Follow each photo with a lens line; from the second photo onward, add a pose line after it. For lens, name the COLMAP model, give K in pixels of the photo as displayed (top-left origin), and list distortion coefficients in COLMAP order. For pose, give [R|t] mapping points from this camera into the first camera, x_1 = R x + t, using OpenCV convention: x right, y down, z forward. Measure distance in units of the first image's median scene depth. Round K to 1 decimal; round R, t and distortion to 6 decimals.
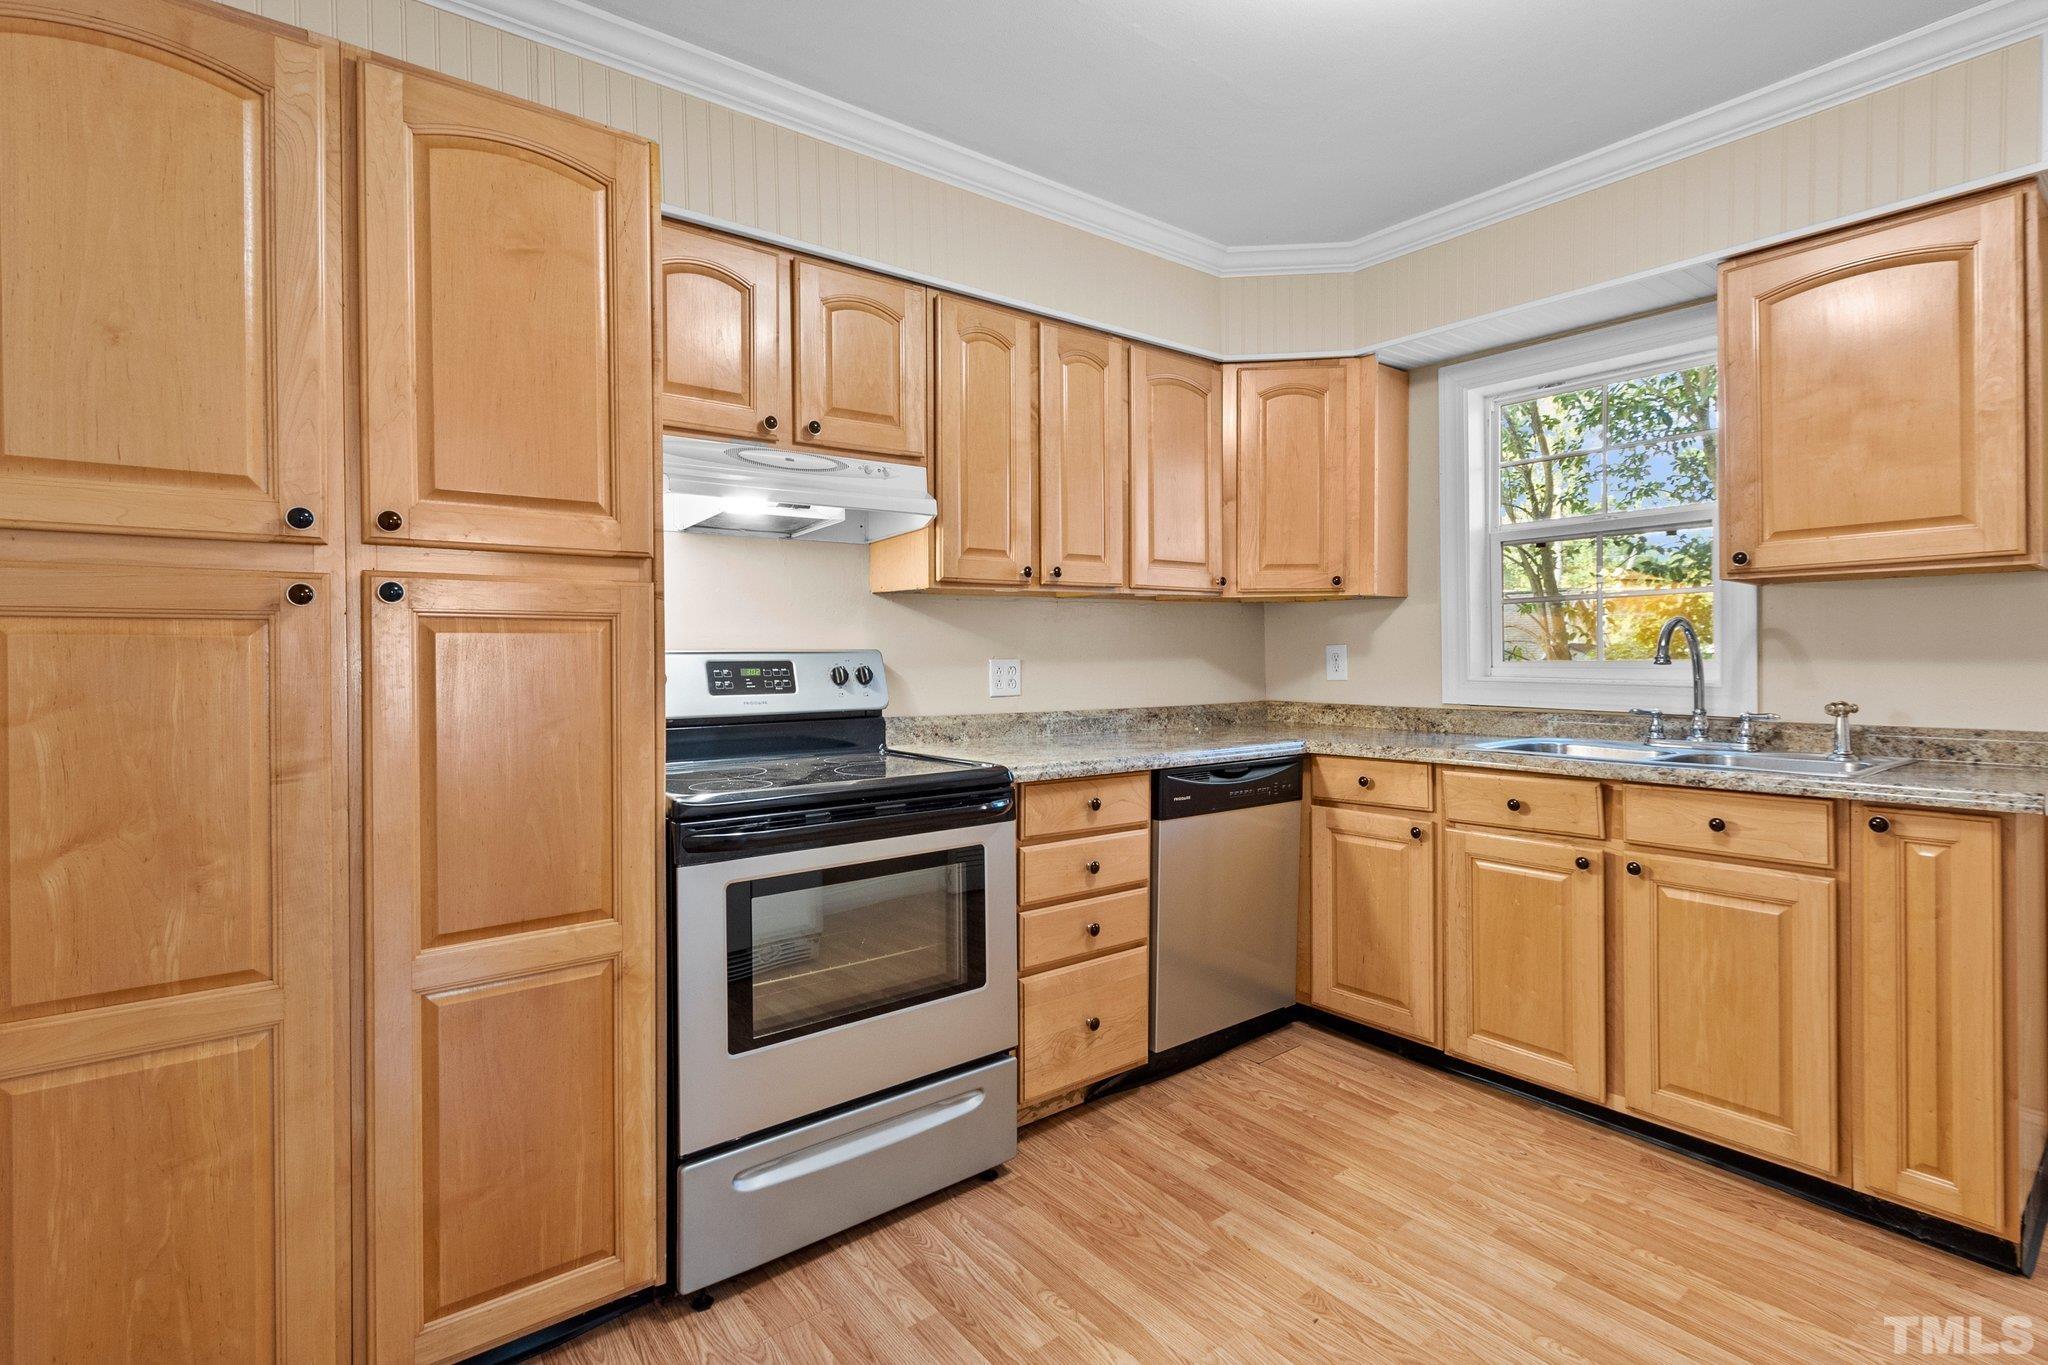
lens RADIAL K [[967.4, 0, 1053.4], [0, 967.4, 651.8], [0, 0, 1]] dist [-0.000750, -0.000178]
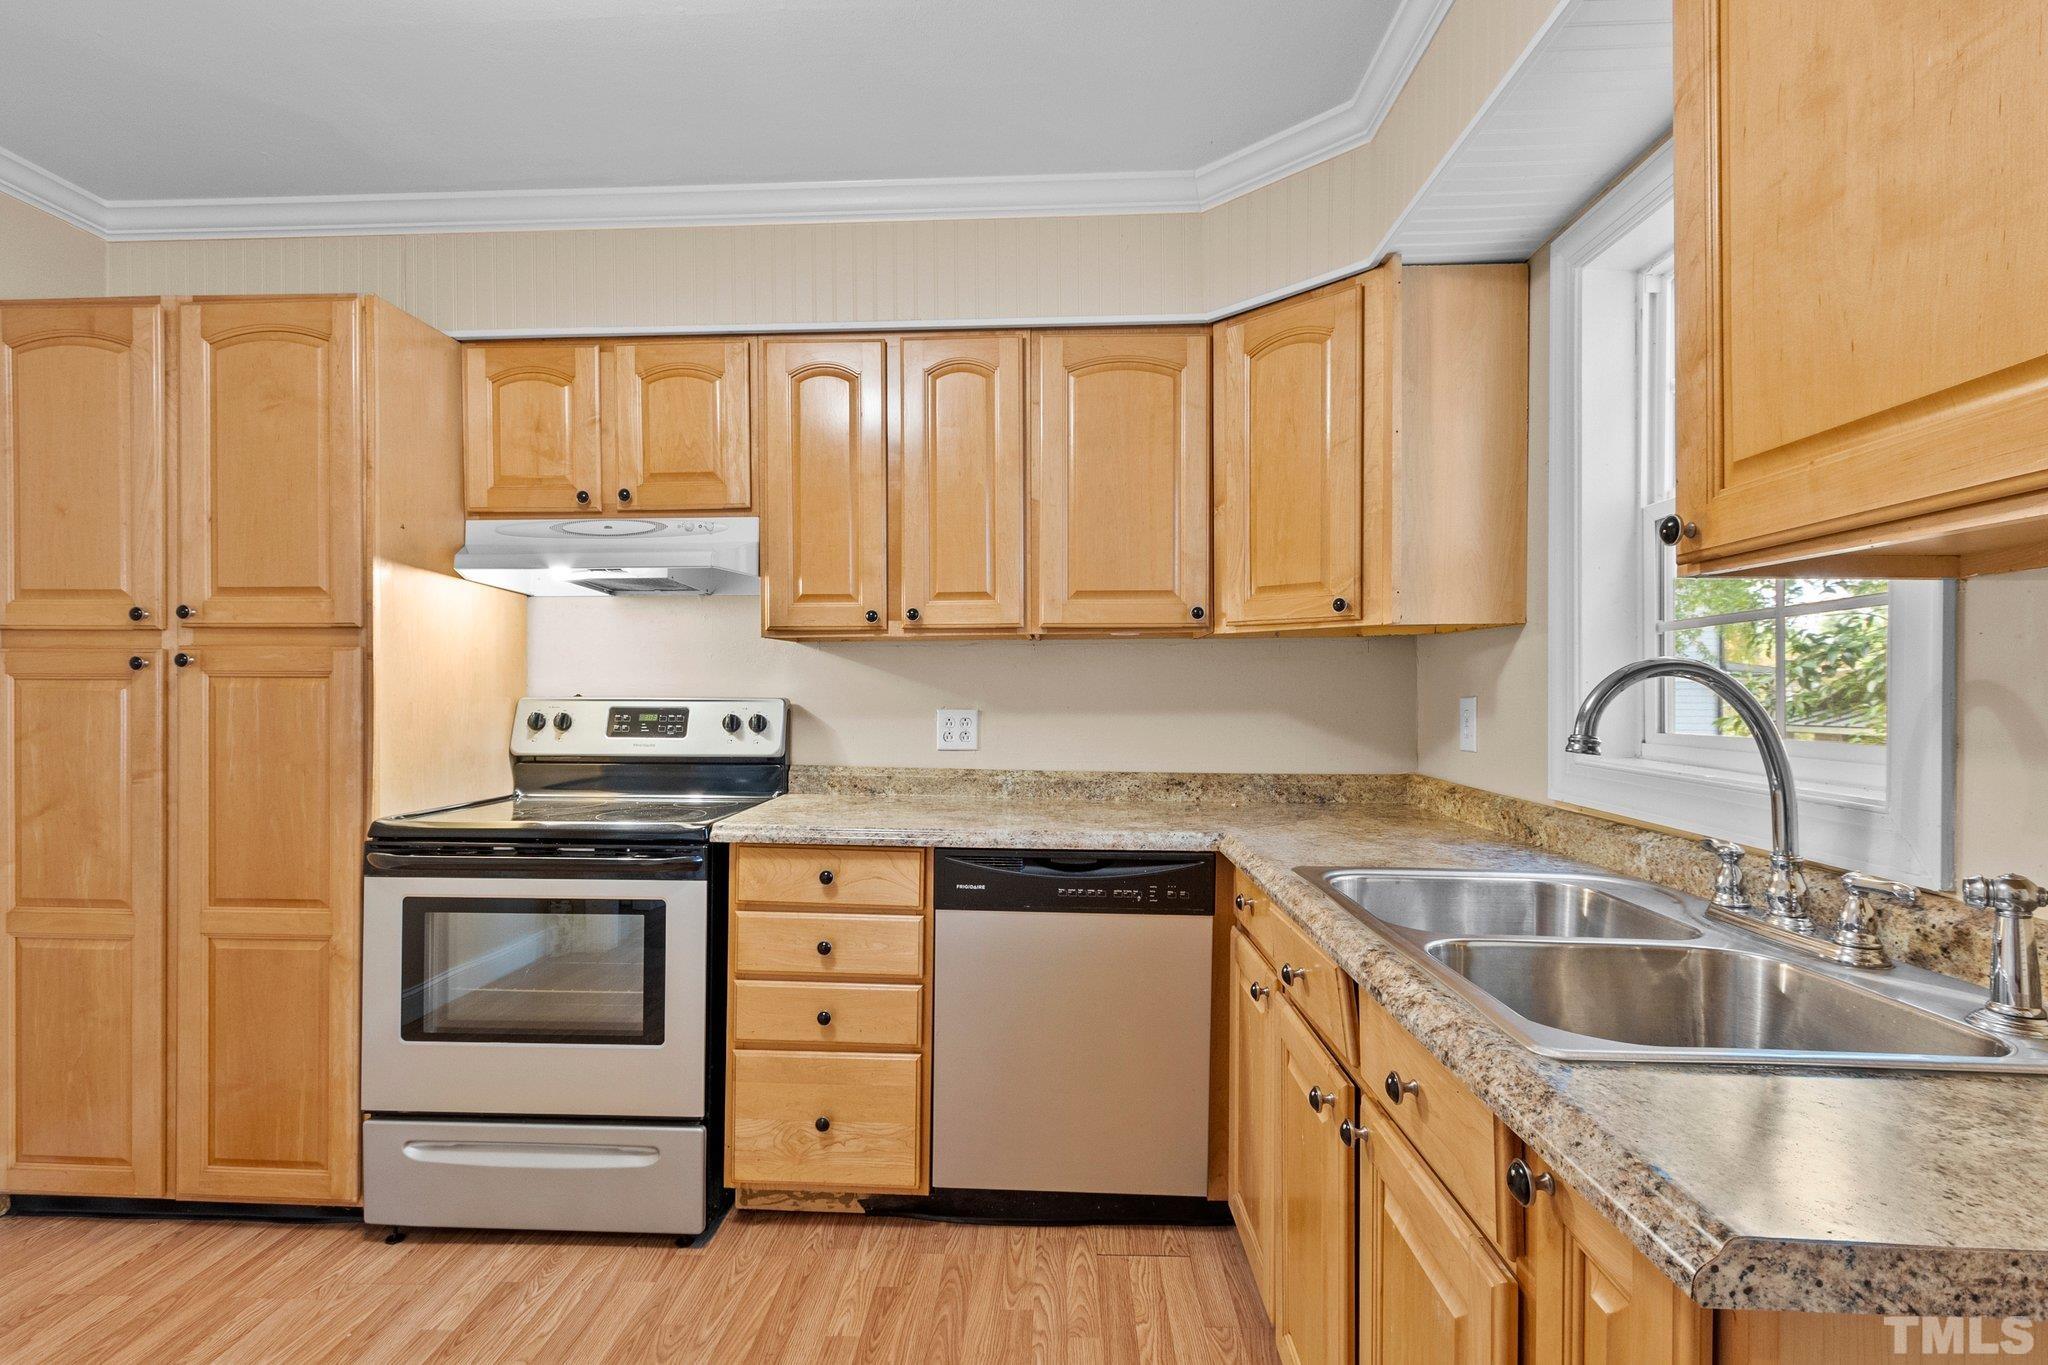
lens RADIAL K [[967.7, 0, 1016.1], [0, 967.7, 687.6], [0, 0, 1]] dist [0.002083, 0.000130]
pose [[0.747107, 0.006914, -0.664667, 0.776380], [-0.007105, 0.999972, 0.002415, -0.020251], [0.664665, 0.002919, 0.747135, 0.459718]]
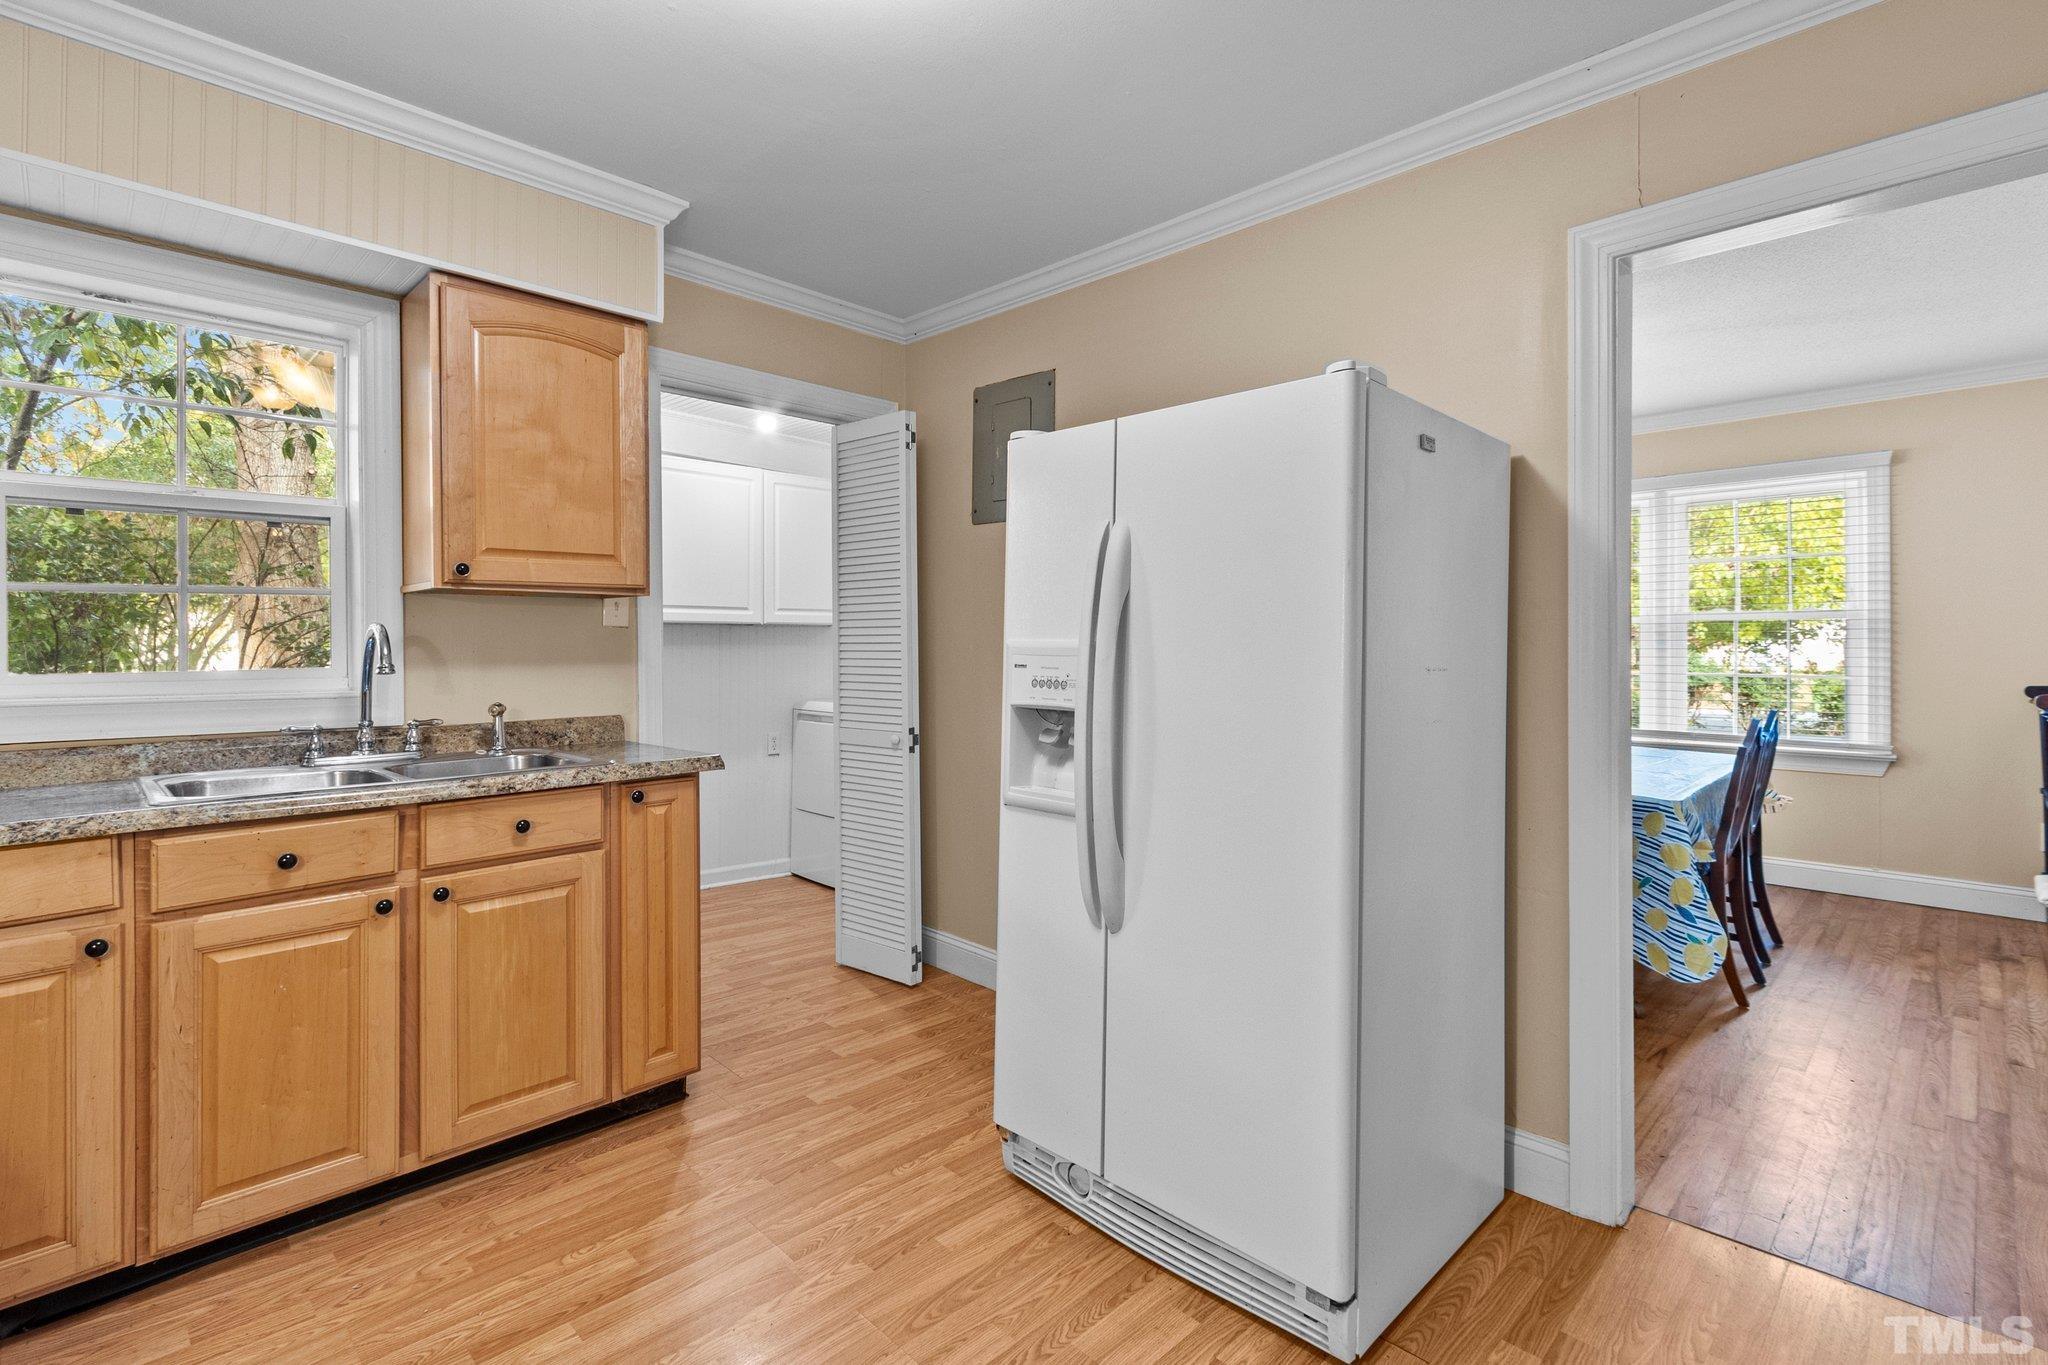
lens RADIAL K [[941.2, 0, 1008.8], [0, 941.2, 641.0], [0, 0, 1]] dist [-0.000335, -0.000133]
pose [[-0.093898, 0.008939, 0.995542, -0.335711], [0.001019, 0.999960, -0.008883, -0.010186], [-0.995581, 0.000180, -0.093904, 0.514878]]
